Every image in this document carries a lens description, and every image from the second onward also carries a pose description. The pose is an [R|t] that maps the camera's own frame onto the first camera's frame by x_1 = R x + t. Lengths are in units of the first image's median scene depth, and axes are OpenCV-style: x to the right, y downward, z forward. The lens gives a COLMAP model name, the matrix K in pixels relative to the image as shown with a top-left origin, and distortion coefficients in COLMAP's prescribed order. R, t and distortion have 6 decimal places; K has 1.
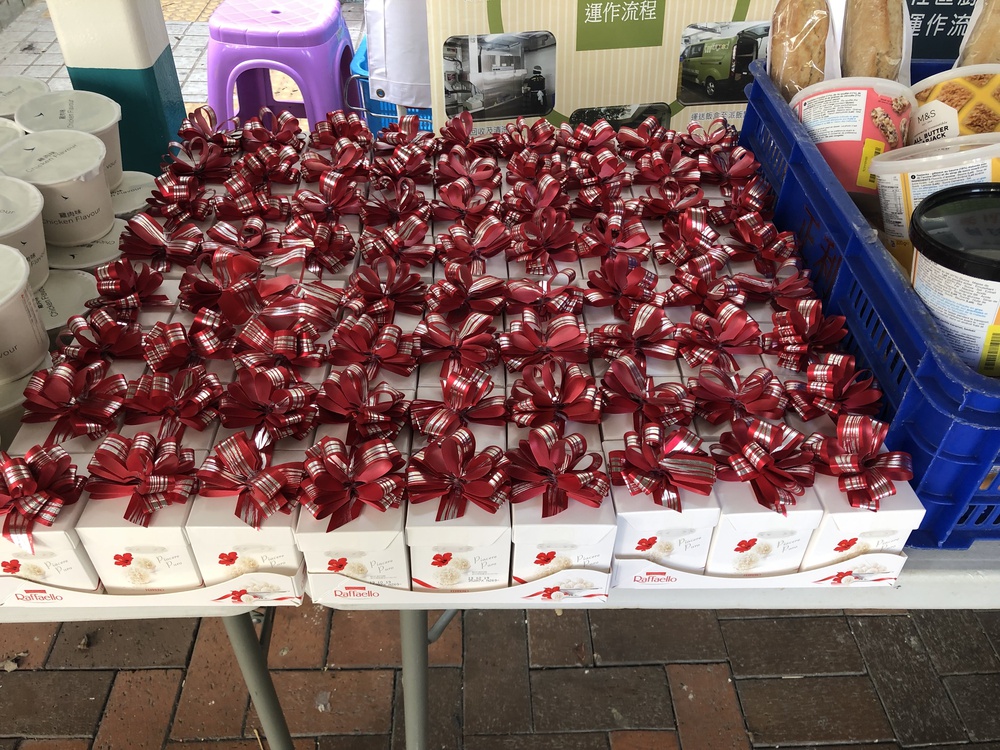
lens RADIAL K [[832.7, 0, 476.6], [0, 832.7, 370.7], [0, 0, 1]] dist [0.027898, -0.026997]
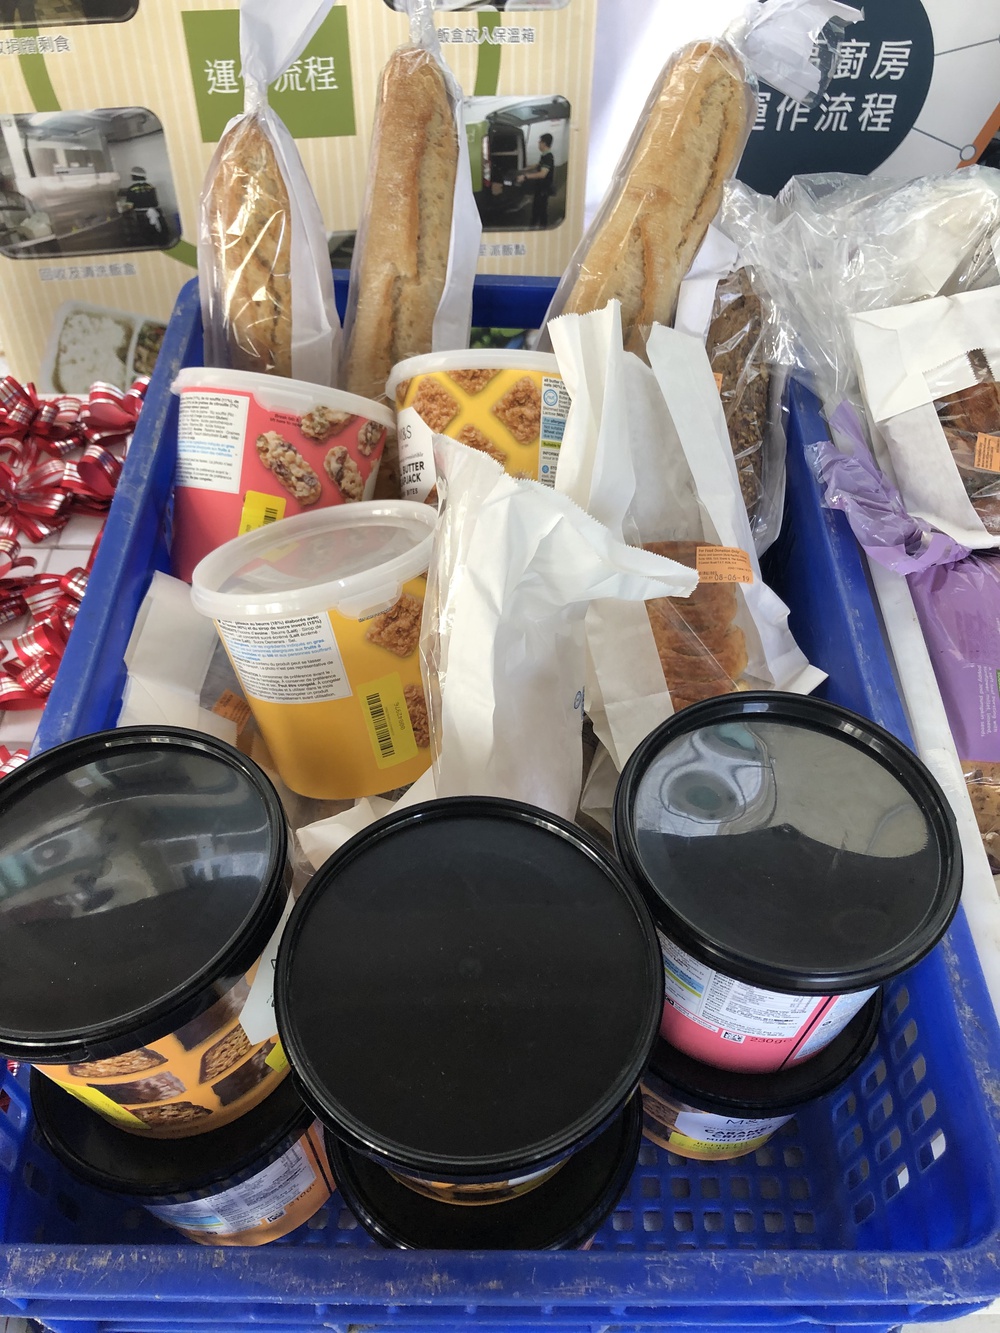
lens RADIAL K [[1110.0, 0, 501.6], [0, 1110.0, 663.8], [0, 0, 1]] dist [0.027898, -0.026997]
pose [[0.999600, 0.027925, 0.004450, 0.345363], [-0.028275, 0.984738, 0.171734, -0.162376], [0.000413, -0.171791, 0.985133, 0.156078]]
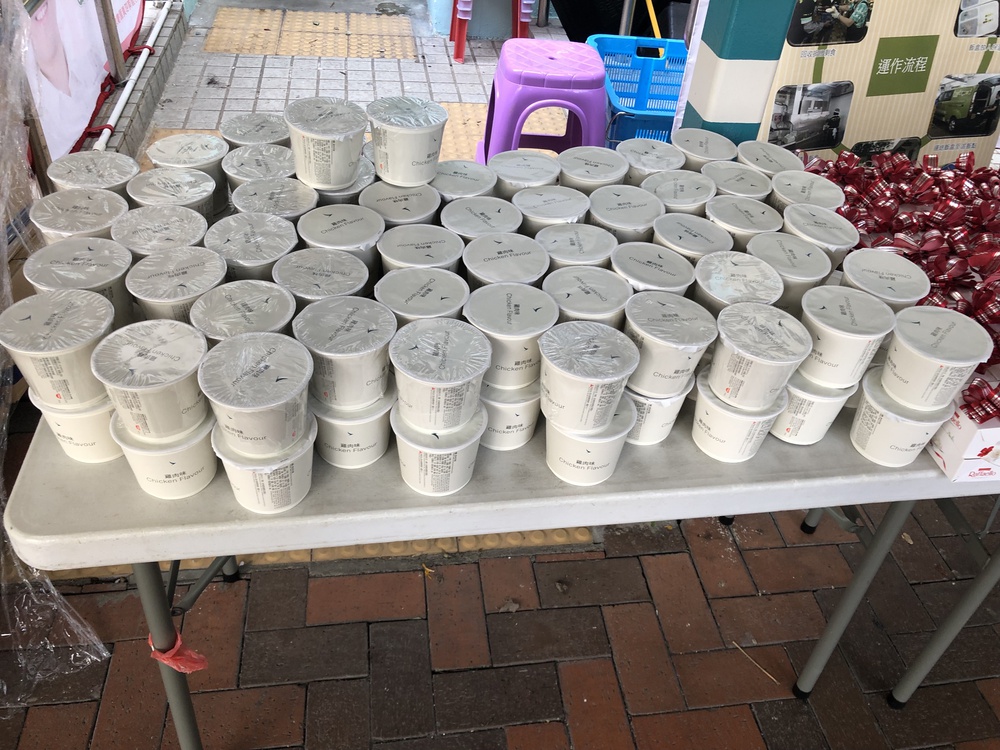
lens RADIAL K [[832.7, 0, 496.4], [0, 832.7, 374.0], [0, 0, 1]] dist [0.027898, -0.026997]
pose [[0.991194, -0.032382, 0.128398, -0.608277], [0.030041, 0.999346, 0.020125, -0.013237], [-0.128965, -0.016091, 0.991519, -0.169484]]
